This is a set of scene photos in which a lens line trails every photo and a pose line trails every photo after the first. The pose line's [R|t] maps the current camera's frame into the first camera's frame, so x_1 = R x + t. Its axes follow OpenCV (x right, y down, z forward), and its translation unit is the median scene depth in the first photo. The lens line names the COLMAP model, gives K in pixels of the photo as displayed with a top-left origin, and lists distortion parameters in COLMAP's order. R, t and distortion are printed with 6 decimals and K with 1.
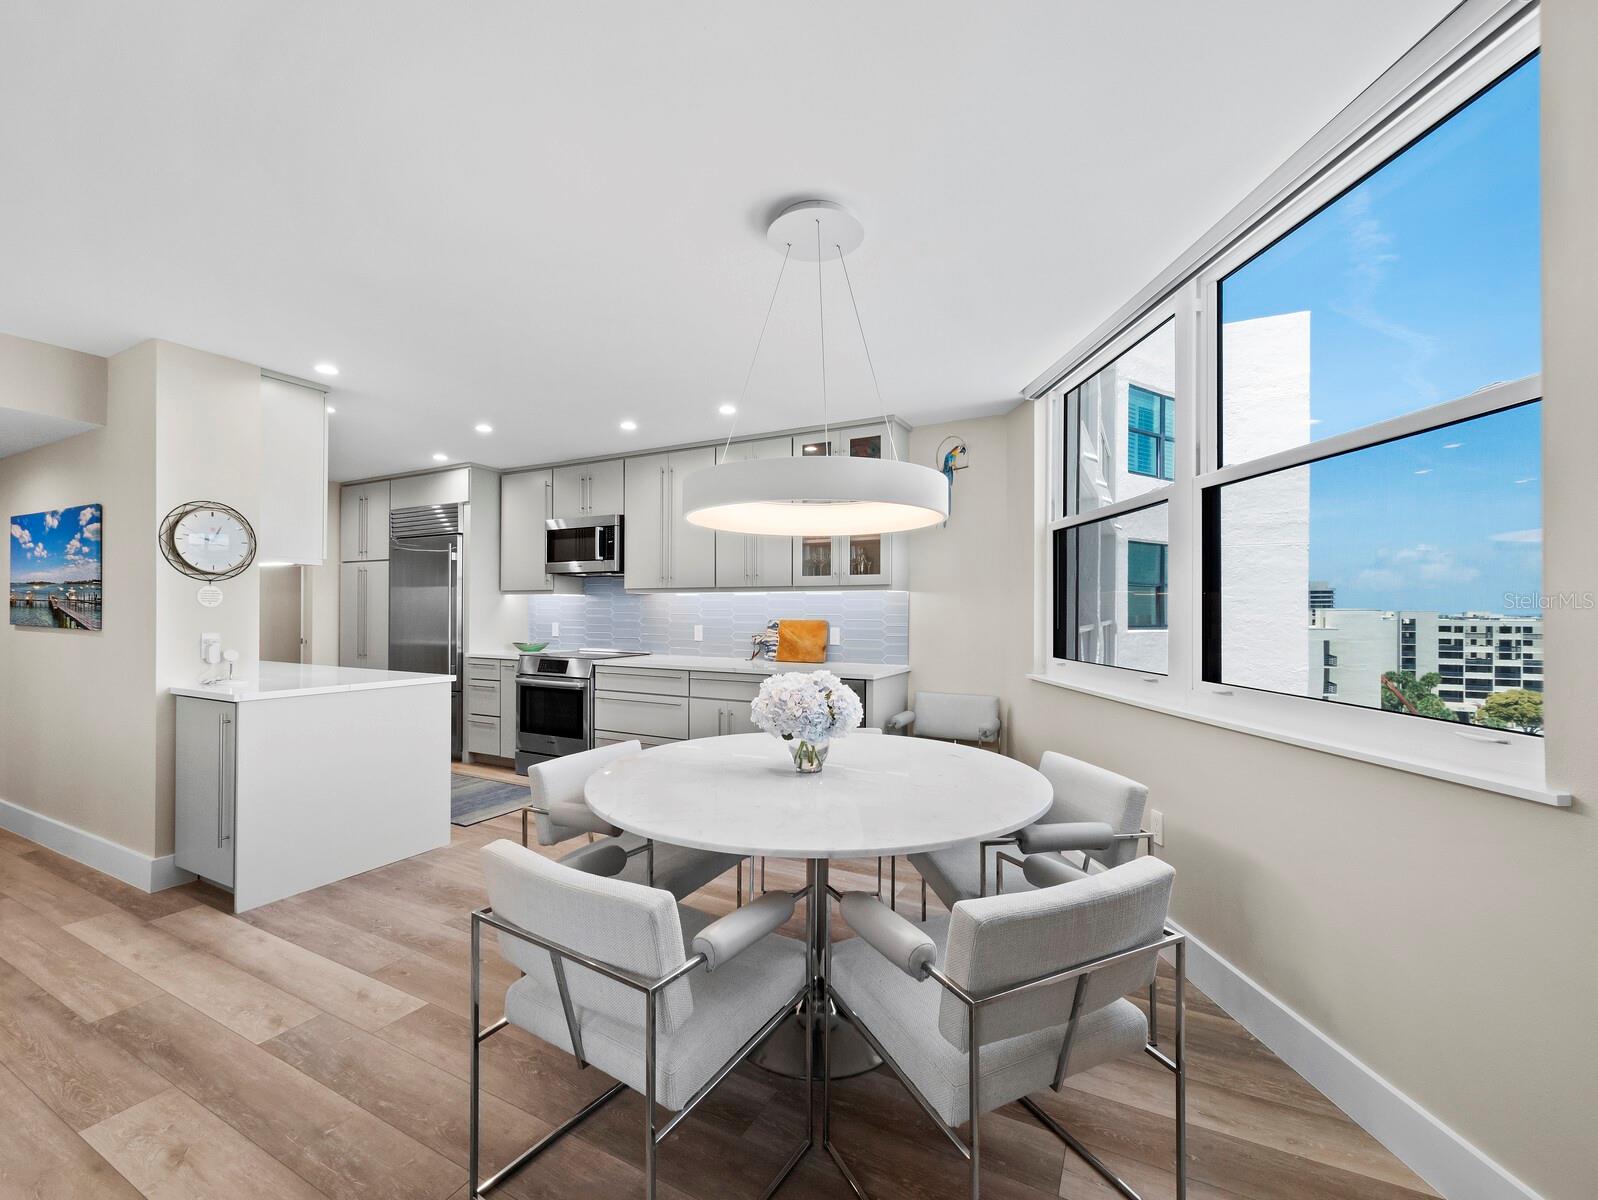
lens RADIAL K [[670.8, 0, 792.9], [0, 670.8, 608.7], [0, 0, 1]] dist [-0.001684, 0.000246]
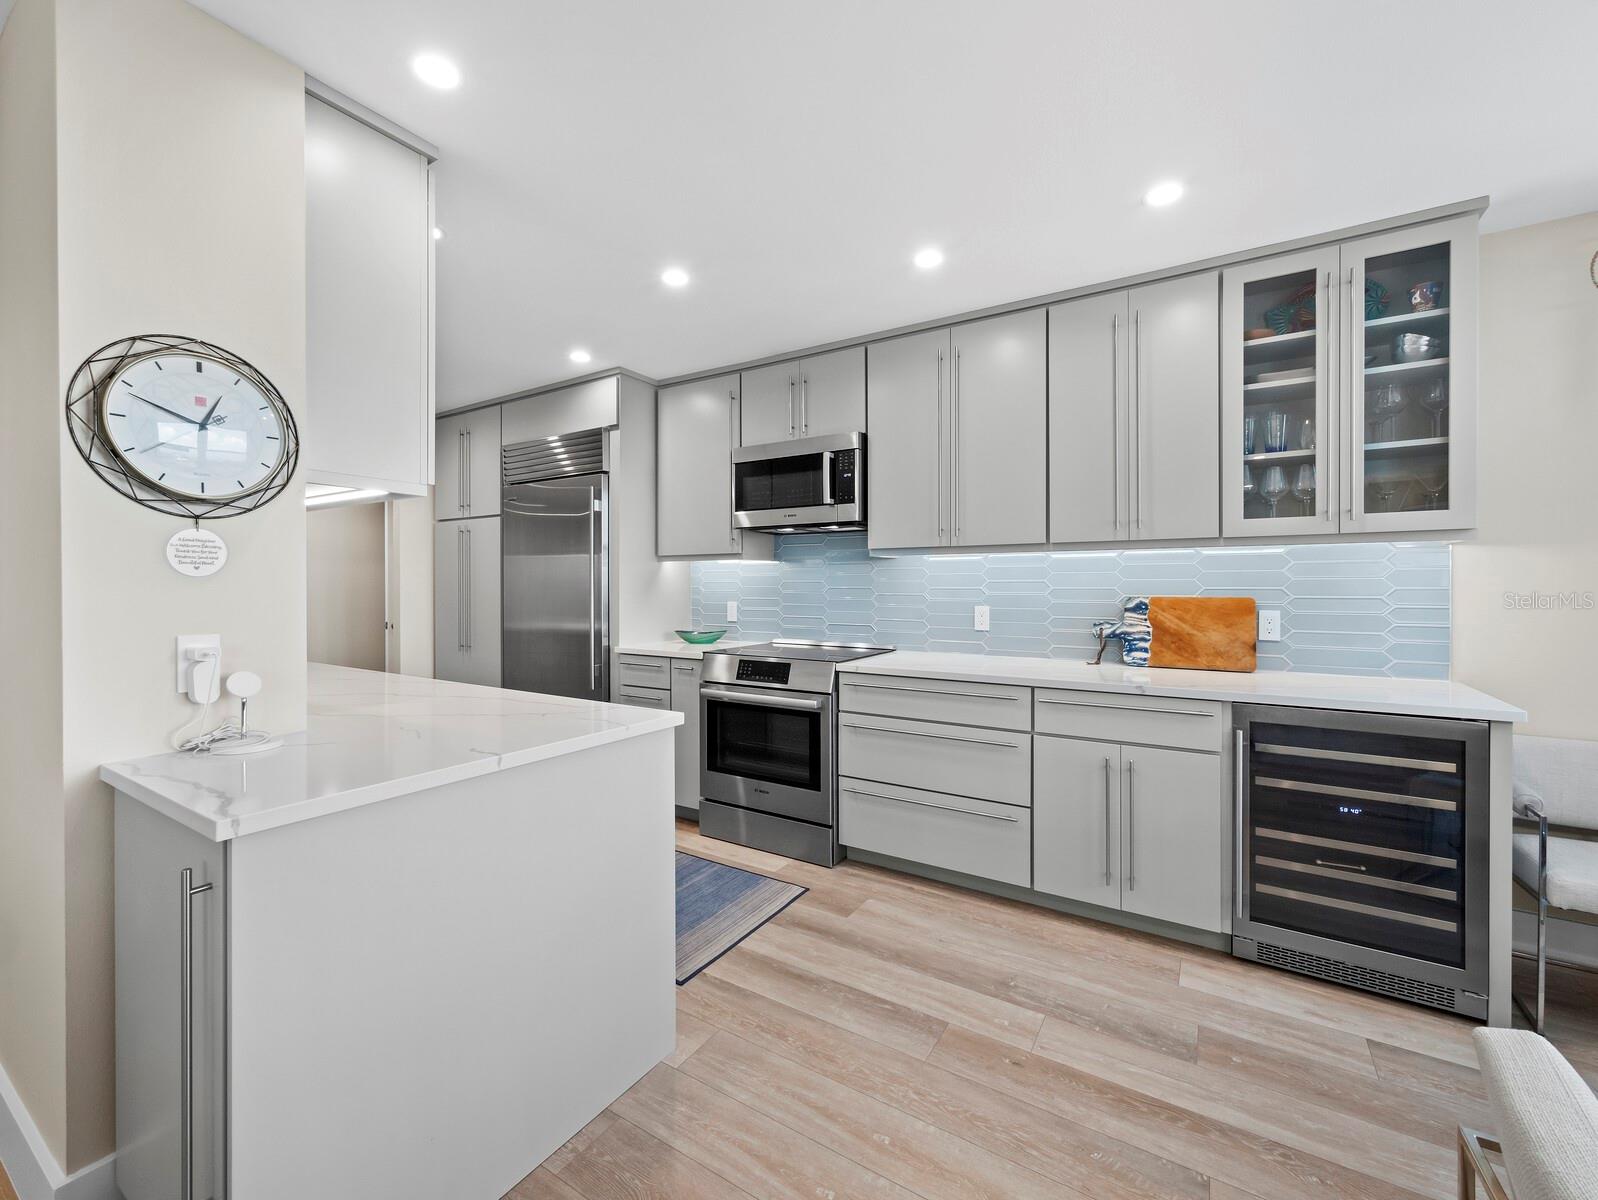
lens RADIAL K [[670.8, 0, 800.8], [0, 670.8, 587.8], [0, 0, 1]] dist [-0.001684, 0.000246]
pose [[0.997207, -0.004953, -0.074521, -0.292771], [0.005422, 0.999967, 0.006086, 0.003018], [0.074488, -0.006473, 0.997201, 0.393099]]
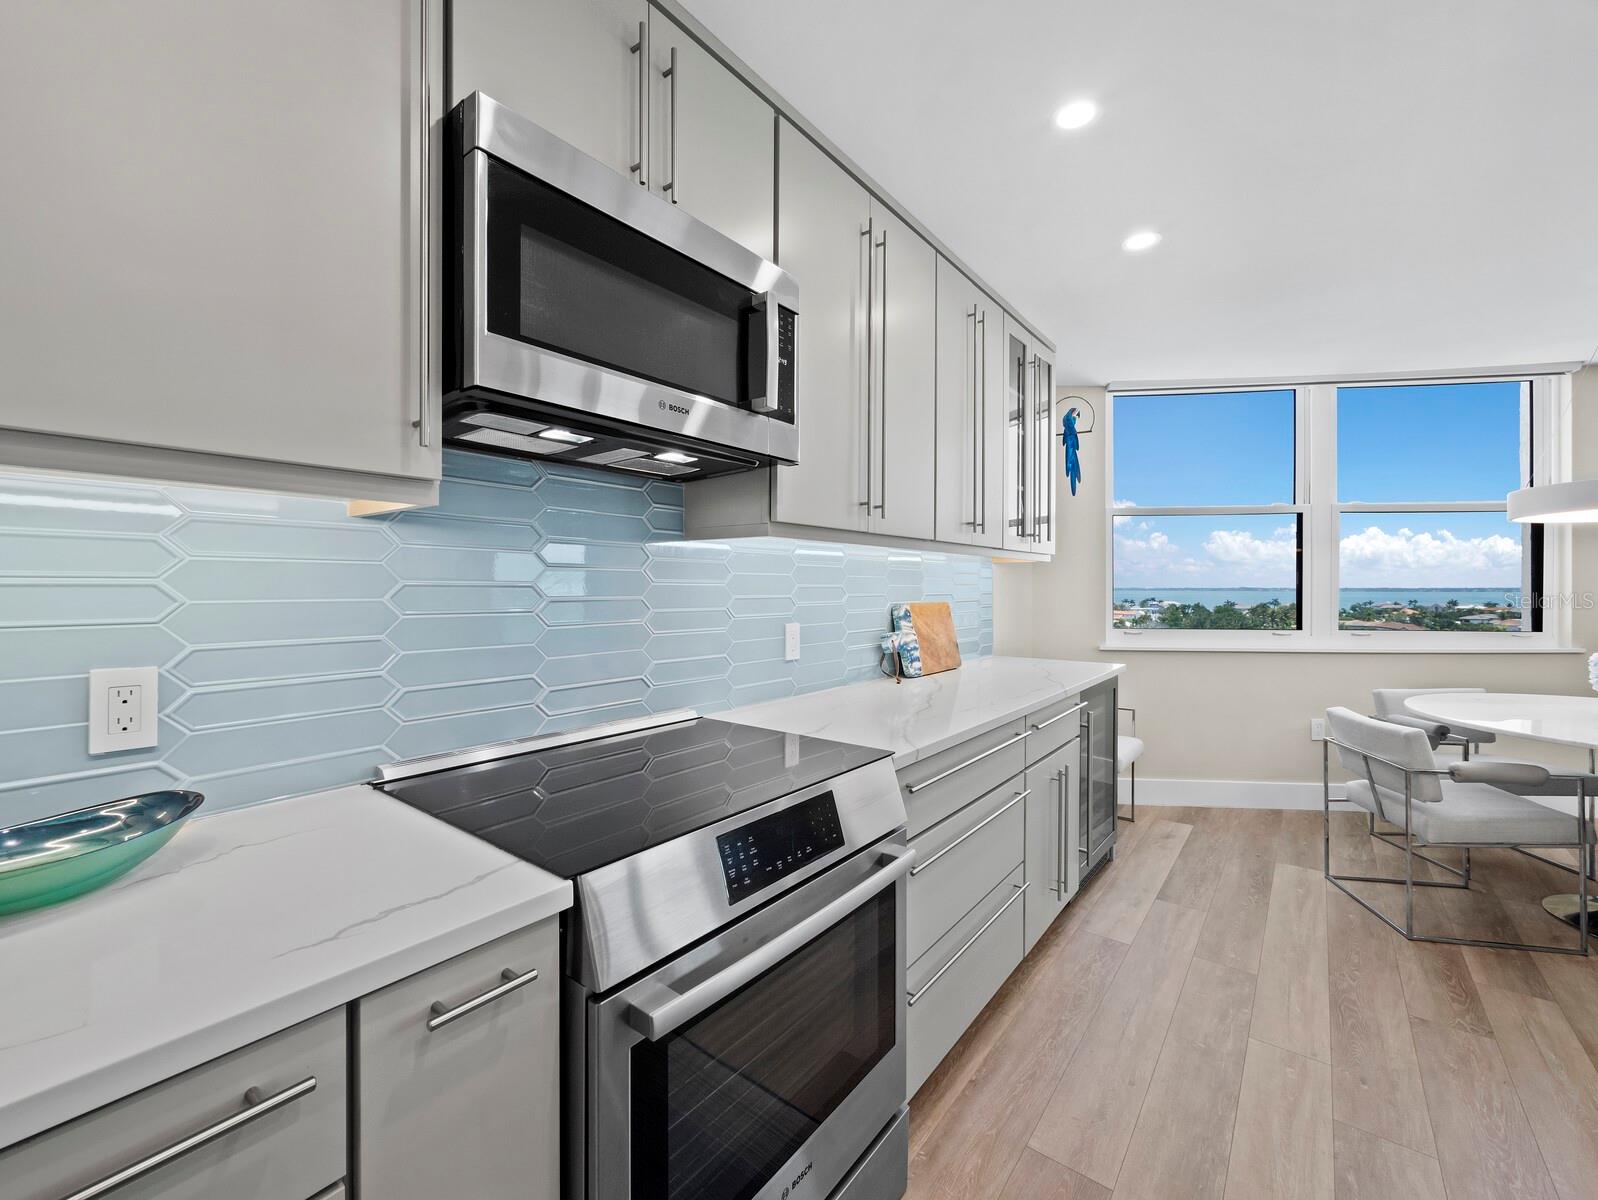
lens RADIAL K [[670.8, 0, 800.8], [0, 670.8, 590.8], [0, 0, 1]] dist [-0.001684, 0.000246]
pose [[0.169850, -0.008694, 0.985432, -0.617274], [-0.000401, 0.999960, 0.008892, 0.000487], [-0.985470, -0.001905, 0.169839, 1.023105]]
